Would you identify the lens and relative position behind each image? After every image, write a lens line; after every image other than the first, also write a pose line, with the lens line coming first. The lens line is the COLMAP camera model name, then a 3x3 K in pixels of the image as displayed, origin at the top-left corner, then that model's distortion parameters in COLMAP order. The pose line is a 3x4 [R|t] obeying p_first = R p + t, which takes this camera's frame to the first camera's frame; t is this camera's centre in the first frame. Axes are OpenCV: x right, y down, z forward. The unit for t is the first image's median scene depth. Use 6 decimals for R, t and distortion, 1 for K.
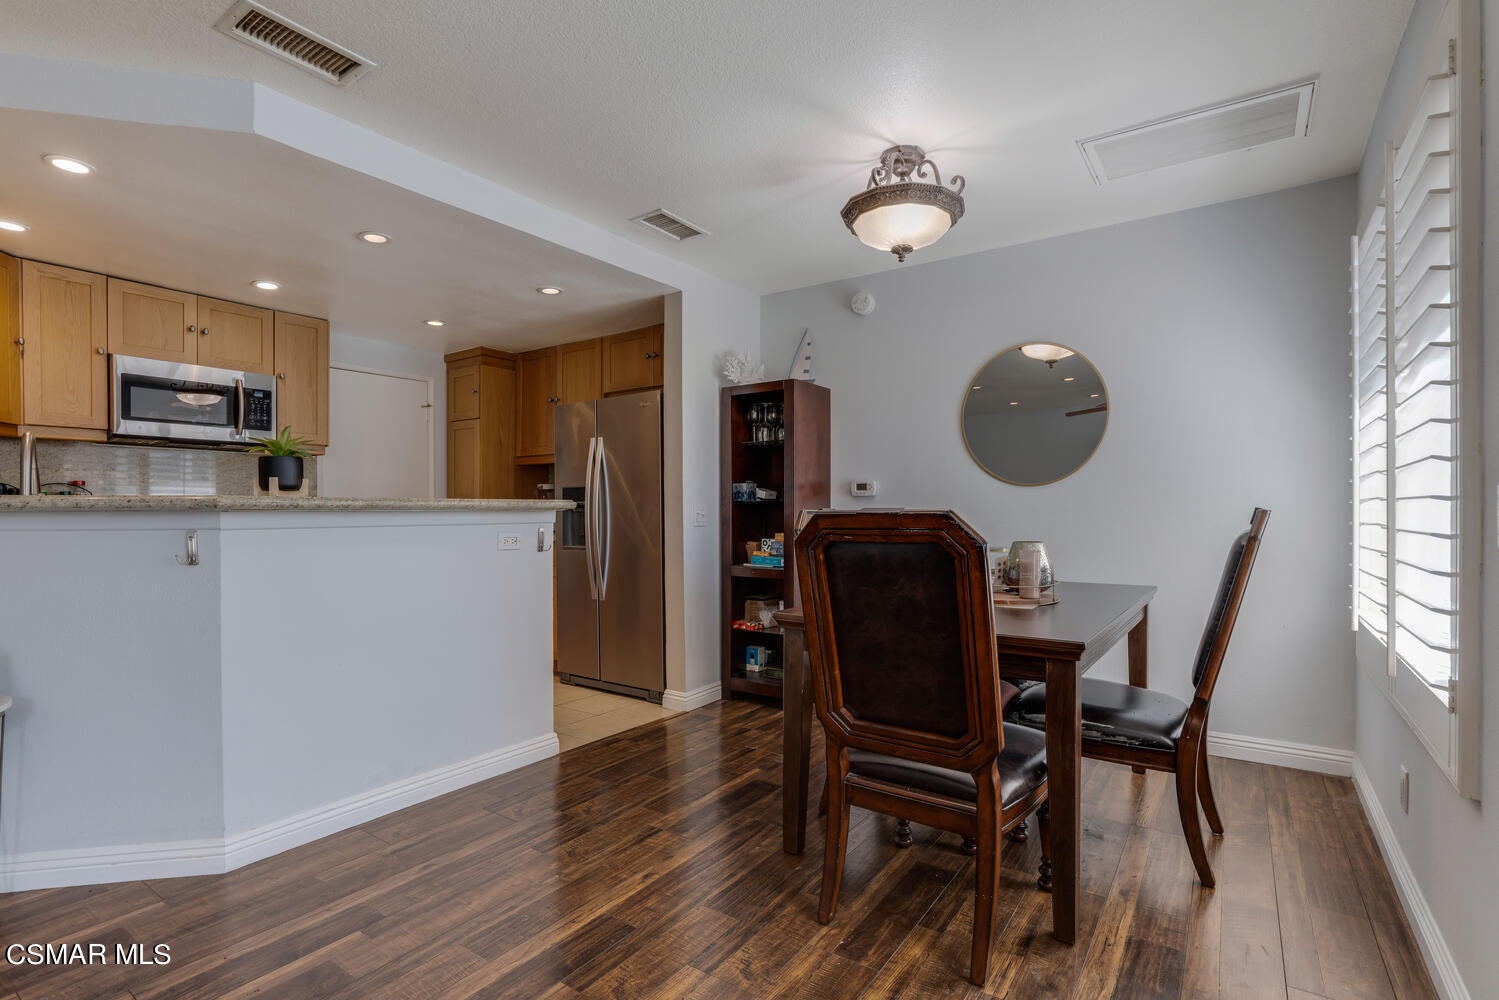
lens RADIAL K [[723.6, 0, 725.4], [0, 723.6, 514.2], [0, 0, 1]] dist [-0.041623, 0.030721]
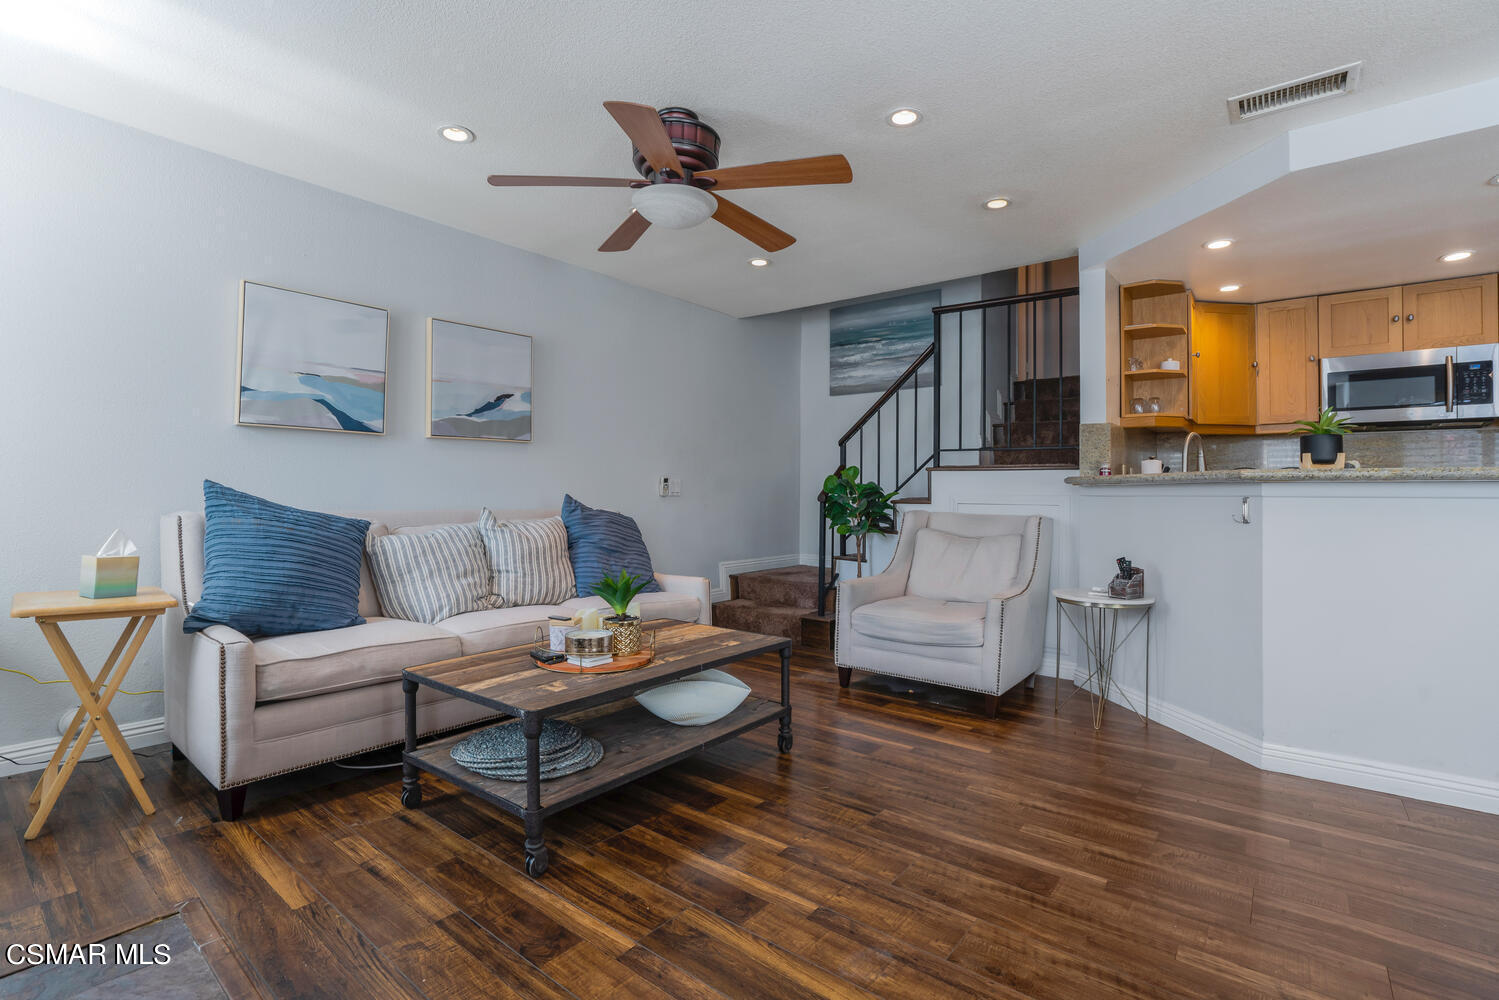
lens RADIAL K [[692.2, 0, 750.0], [0, 692.2, 487.6], [0, 0, 1]] dist [-0.035854, 0.000884]
pose [[-0.043209, -0.007888, -0.999035, 0.282623], [-0.014028, 0.999875, -0.007288, 0.014172], [0.998968, 0.013699, -0.043314, 0.074787]]
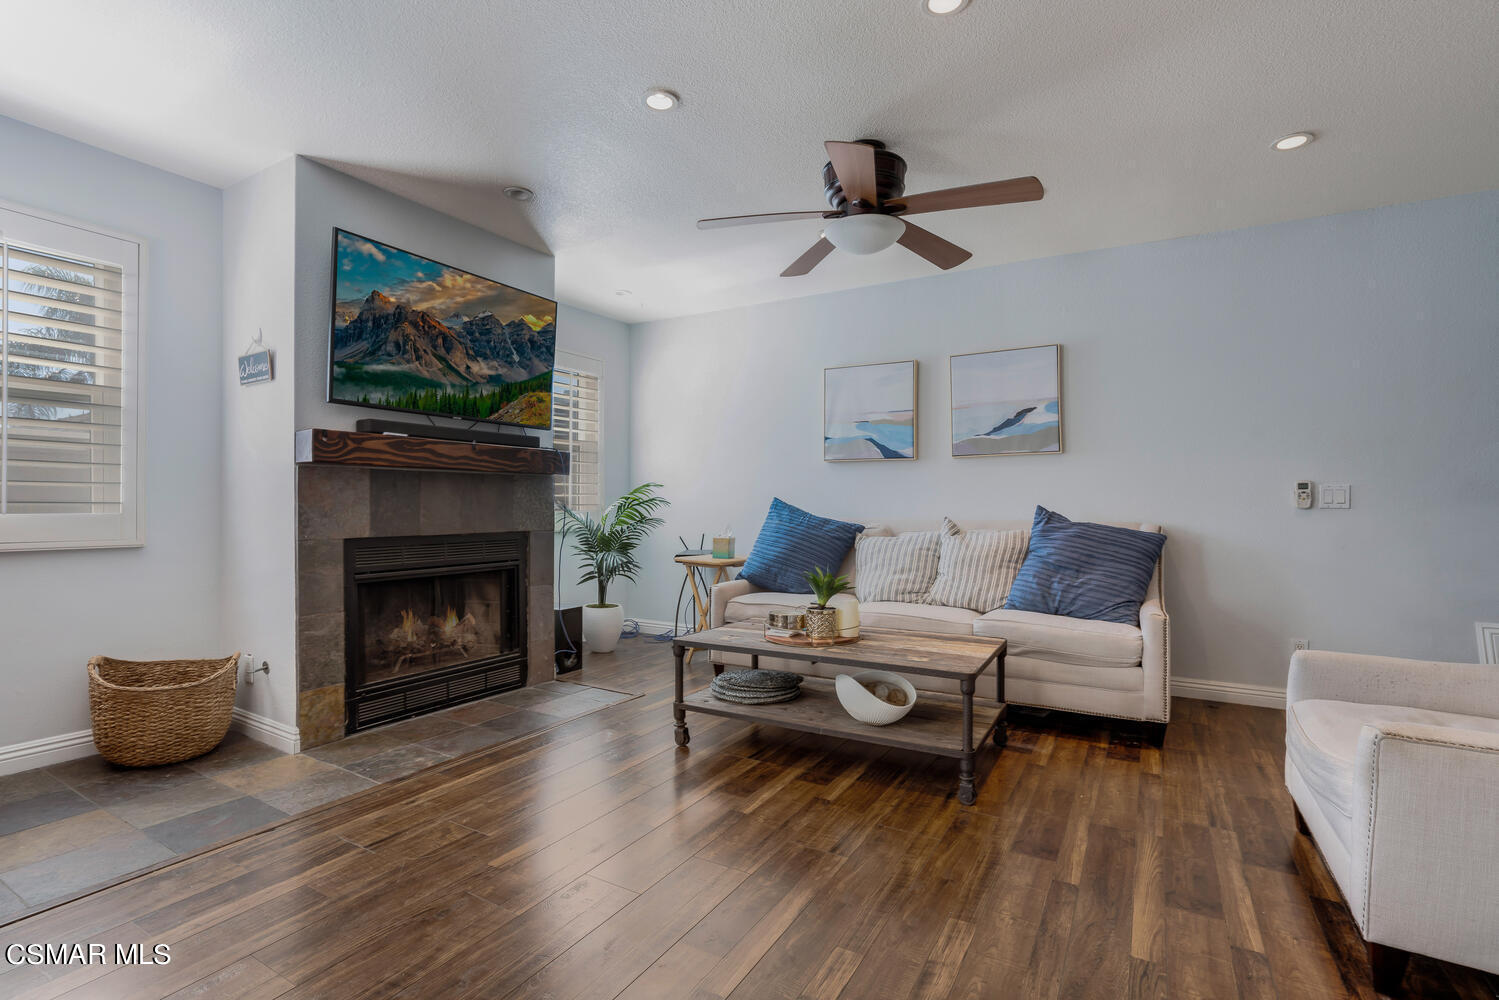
lens RADIAL K [[718.6, 0, 749.5], [0, 718.6, 500.0], [0, 0, 1]] dist [-0.000930, 0.012070]
pose [[-0.993680, -0.001766, -0.112239, -0.142670], [-0.002038, 0.999995, 0.002303, 0.011354], [0.112234, 0.002517, -0.993679, 0.659154]]
